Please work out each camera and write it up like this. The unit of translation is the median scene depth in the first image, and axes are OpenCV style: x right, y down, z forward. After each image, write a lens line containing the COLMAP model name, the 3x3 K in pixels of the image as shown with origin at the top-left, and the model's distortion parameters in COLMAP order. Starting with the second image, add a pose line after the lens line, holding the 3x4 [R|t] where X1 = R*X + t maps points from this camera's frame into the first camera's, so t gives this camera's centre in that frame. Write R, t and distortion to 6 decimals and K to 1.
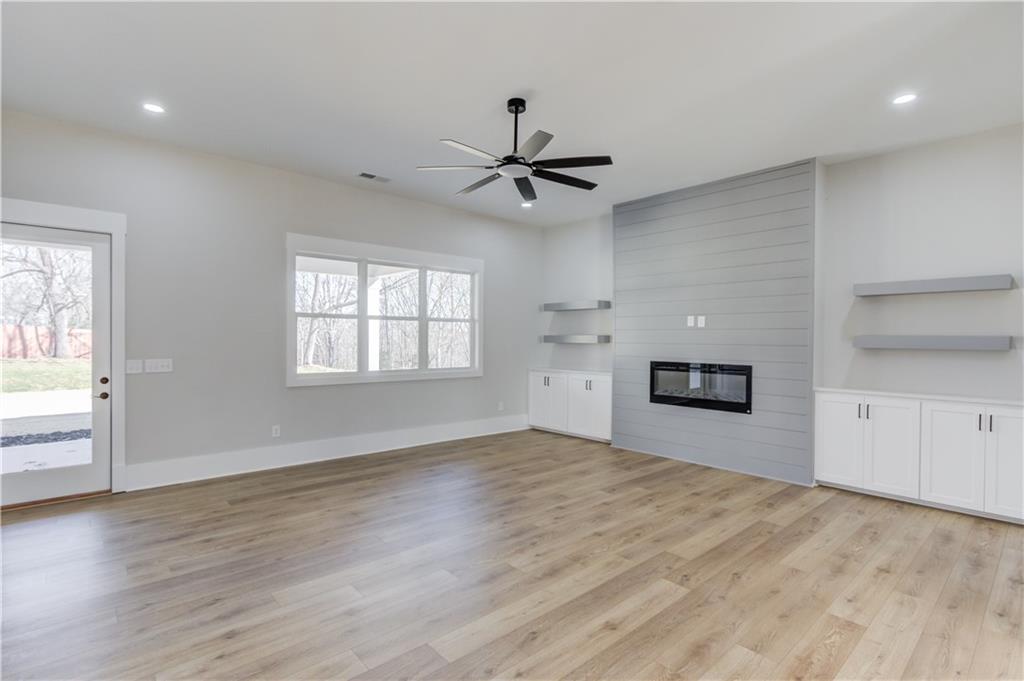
lens RADIAL K [[491.4, 0, 499.8], [0, 491.4, 341.9], [0, 0, 1]] dist [-0.002271, 0.000663]
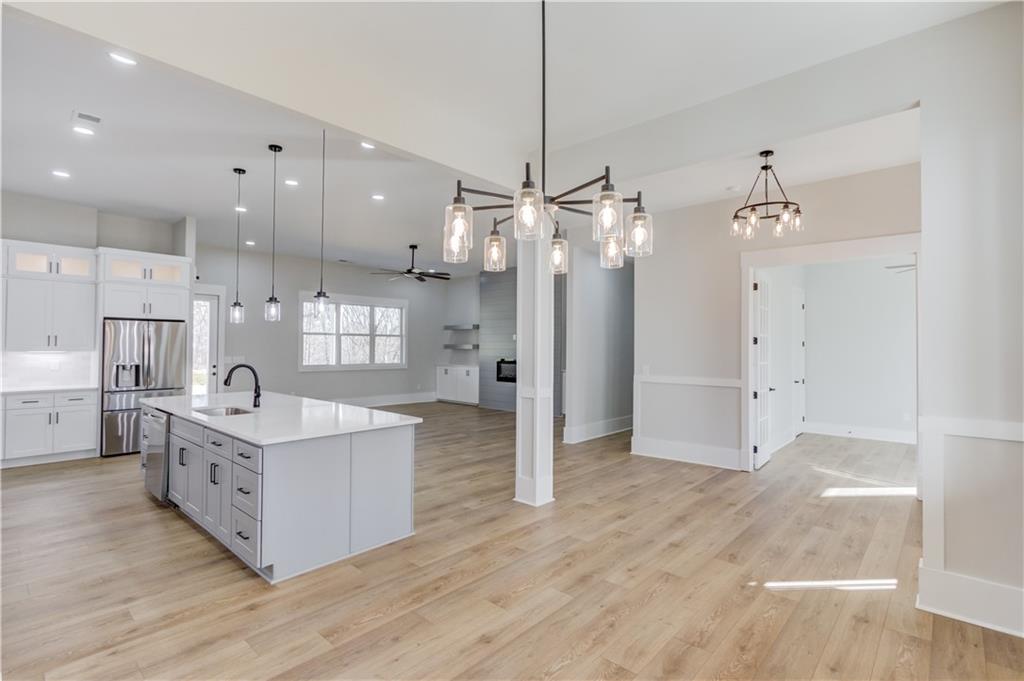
lens RADIAL K [[491.4, 0, 499.8], [0, 491.4, 341.9], [0, 0, 1]] dist [-0.002271, 0.000663]
pose [[0.994903, 0.003967, 0.100759, 0.129379], [-0.002680, 0.999913, -0.012903, -0.000935], [-0.100801, 0.012567, 0.994827, -0.839862]]
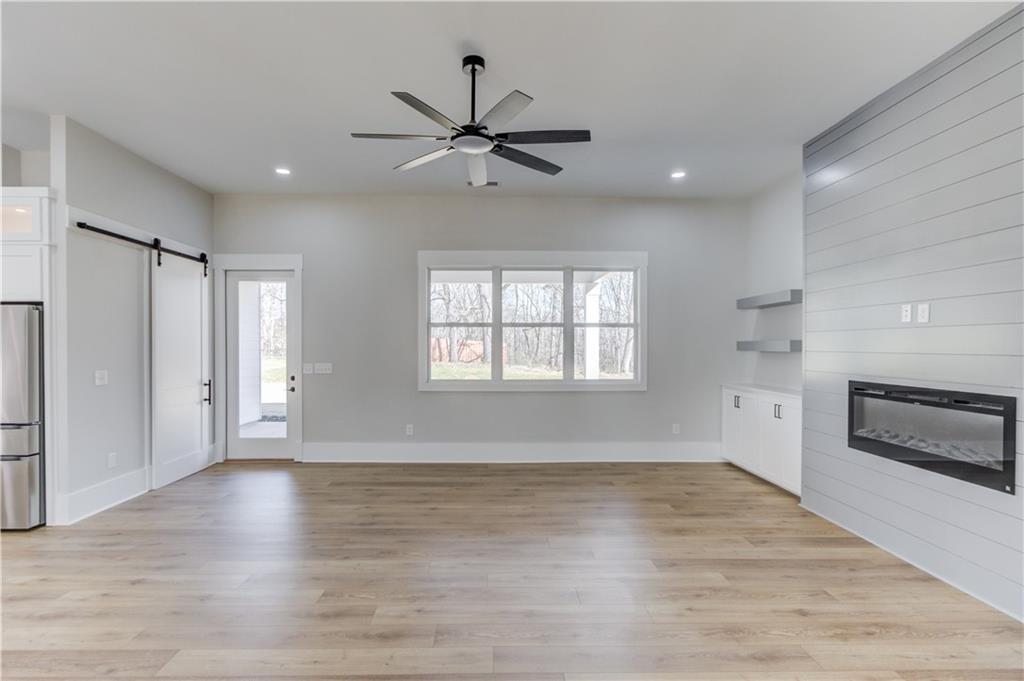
lens RADIAL K [[489.7, 0, 513.8], [0, 489.7, 346.4], [0, 0, 1]] dist [0.002045, 0.001258]
pose [[0.769322, -0.004434, -0.638846, 0.375385], [-0.000679, 0.999970, -0.007758, 0.000814], [0.638861, 0.006402, 0.769296, 0.248306]]
